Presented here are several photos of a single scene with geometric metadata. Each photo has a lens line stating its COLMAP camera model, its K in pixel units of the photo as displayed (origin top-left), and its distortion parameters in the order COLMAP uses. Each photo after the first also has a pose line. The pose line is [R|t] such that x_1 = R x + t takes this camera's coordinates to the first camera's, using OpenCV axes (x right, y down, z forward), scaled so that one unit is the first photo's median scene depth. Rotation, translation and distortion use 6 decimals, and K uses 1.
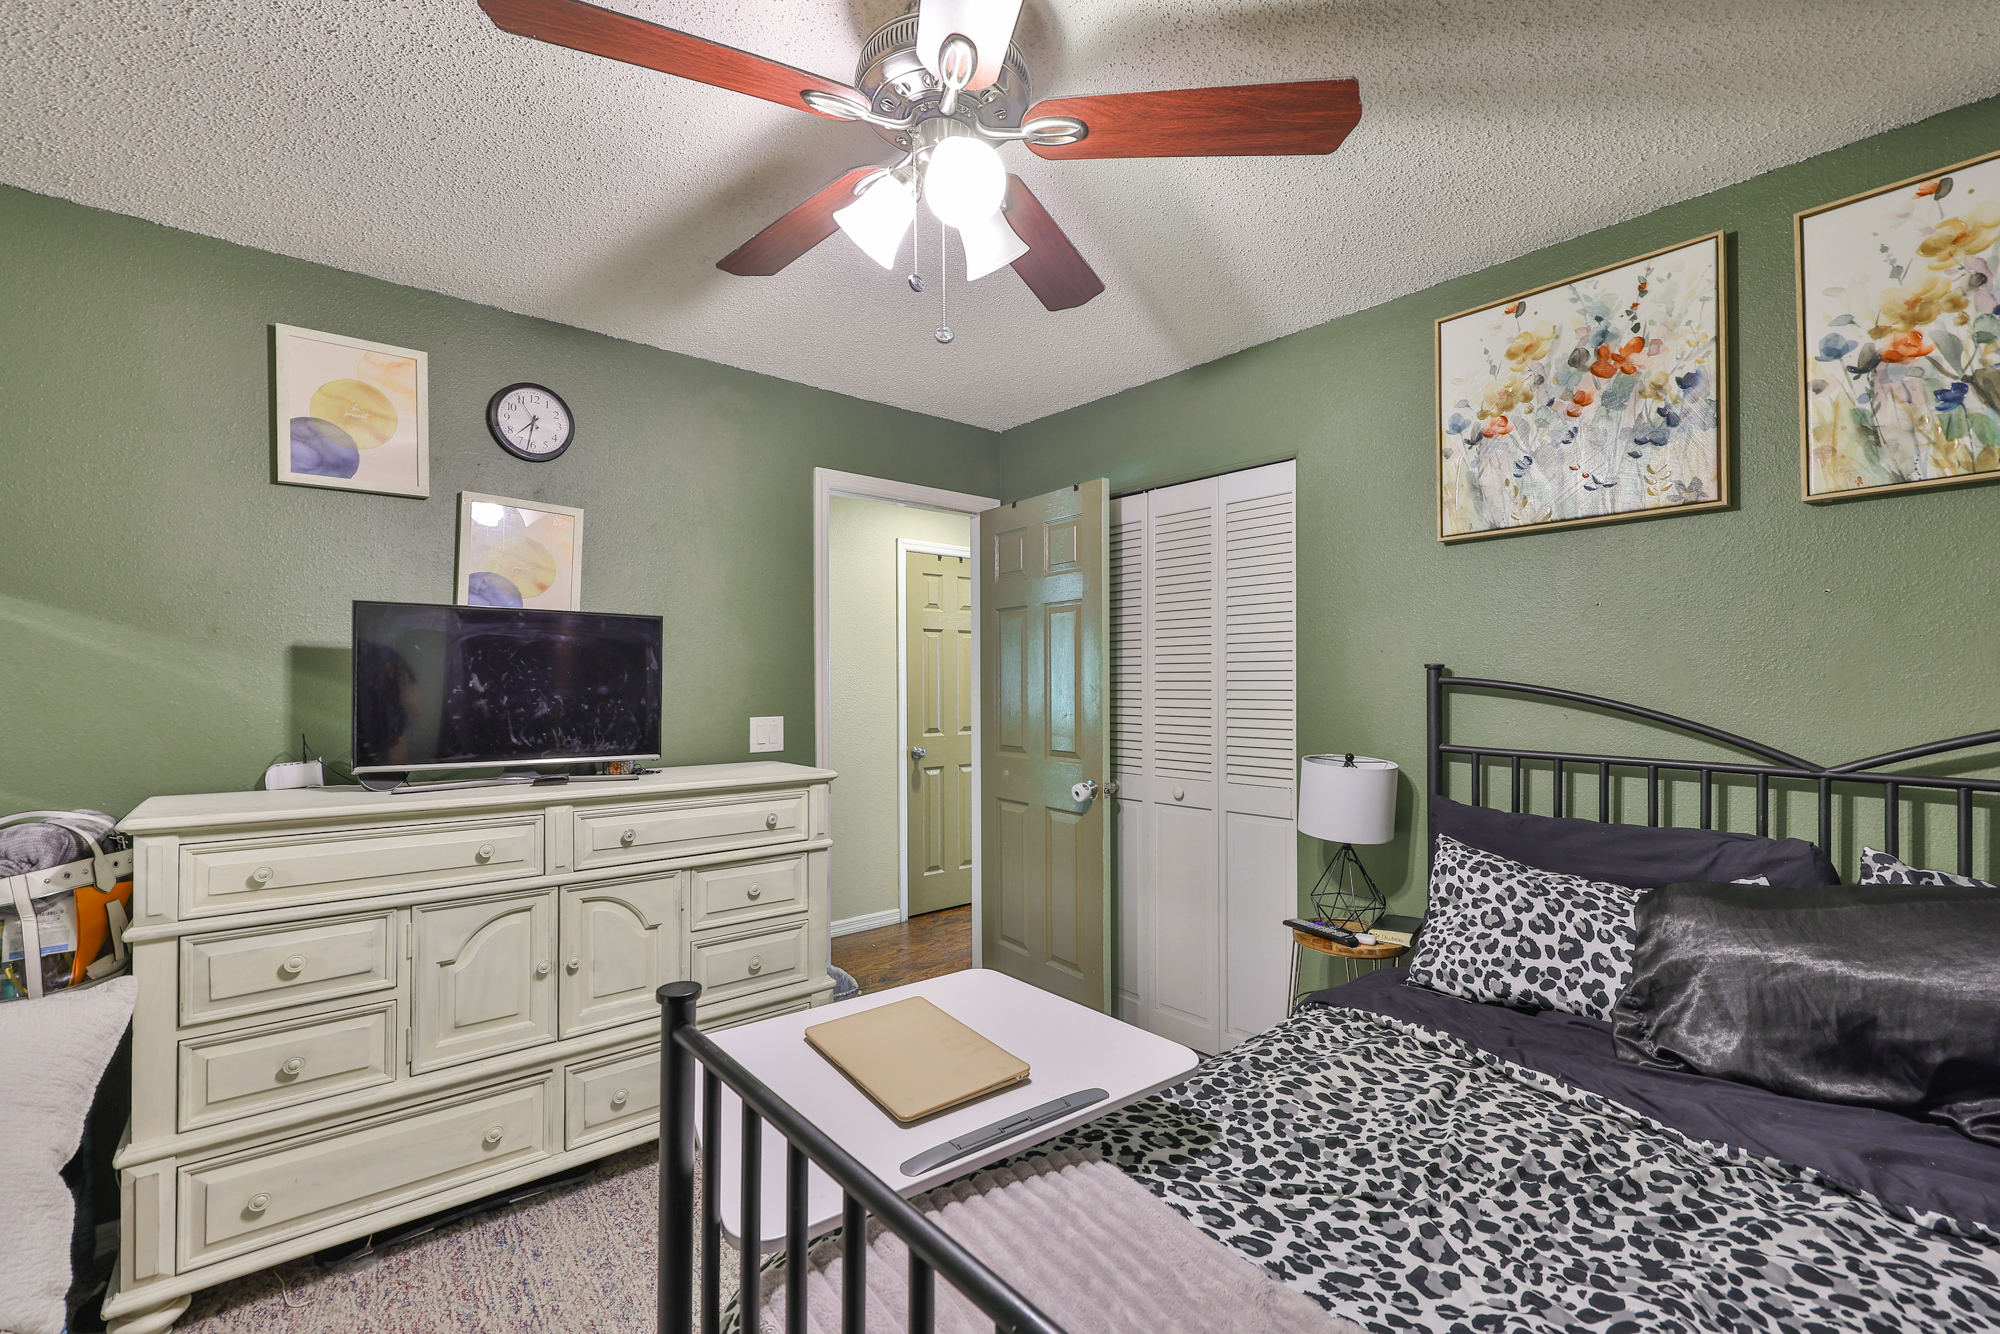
lens RADIAL K [[865.8, 0, 992.6], [0, 865.8, 682.0], [0, 0, 1]] dist [-0.001587, 0.000341]
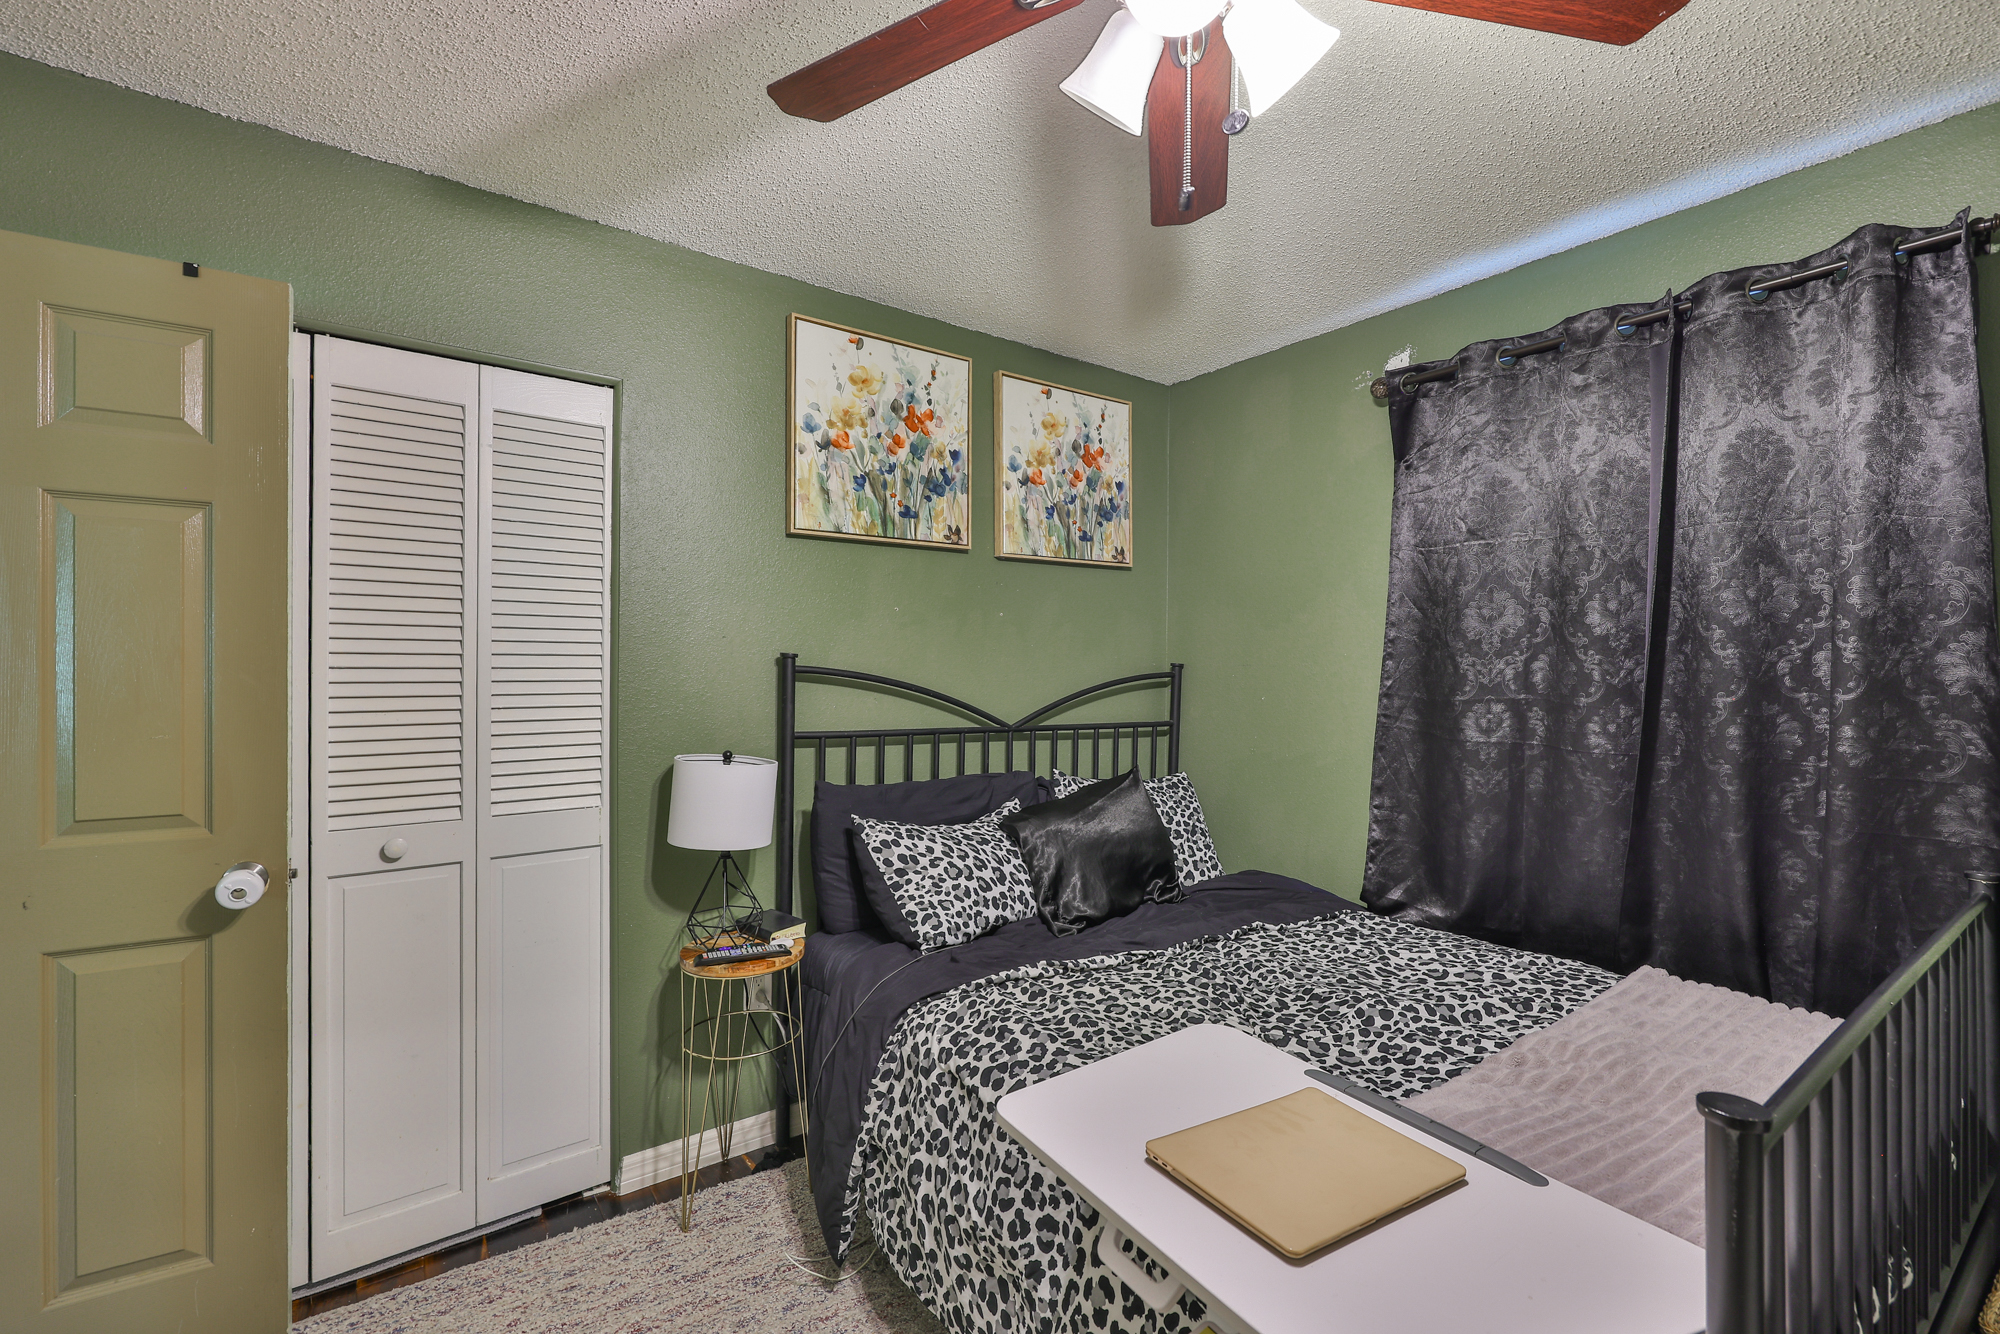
lens RADIAL K [[892.4, 0, 1000.0], [0, 892.4, 667.0], [0, 0, 1]] dist [0.000676, 0.000077]
pose [[0.048741, -0.009744, 0.998764, -0.621319], [-0.014735, 0.999837, 0.010473, -0.022464], [-0.998703, -0.015227, 0.048590, 0.836886]]
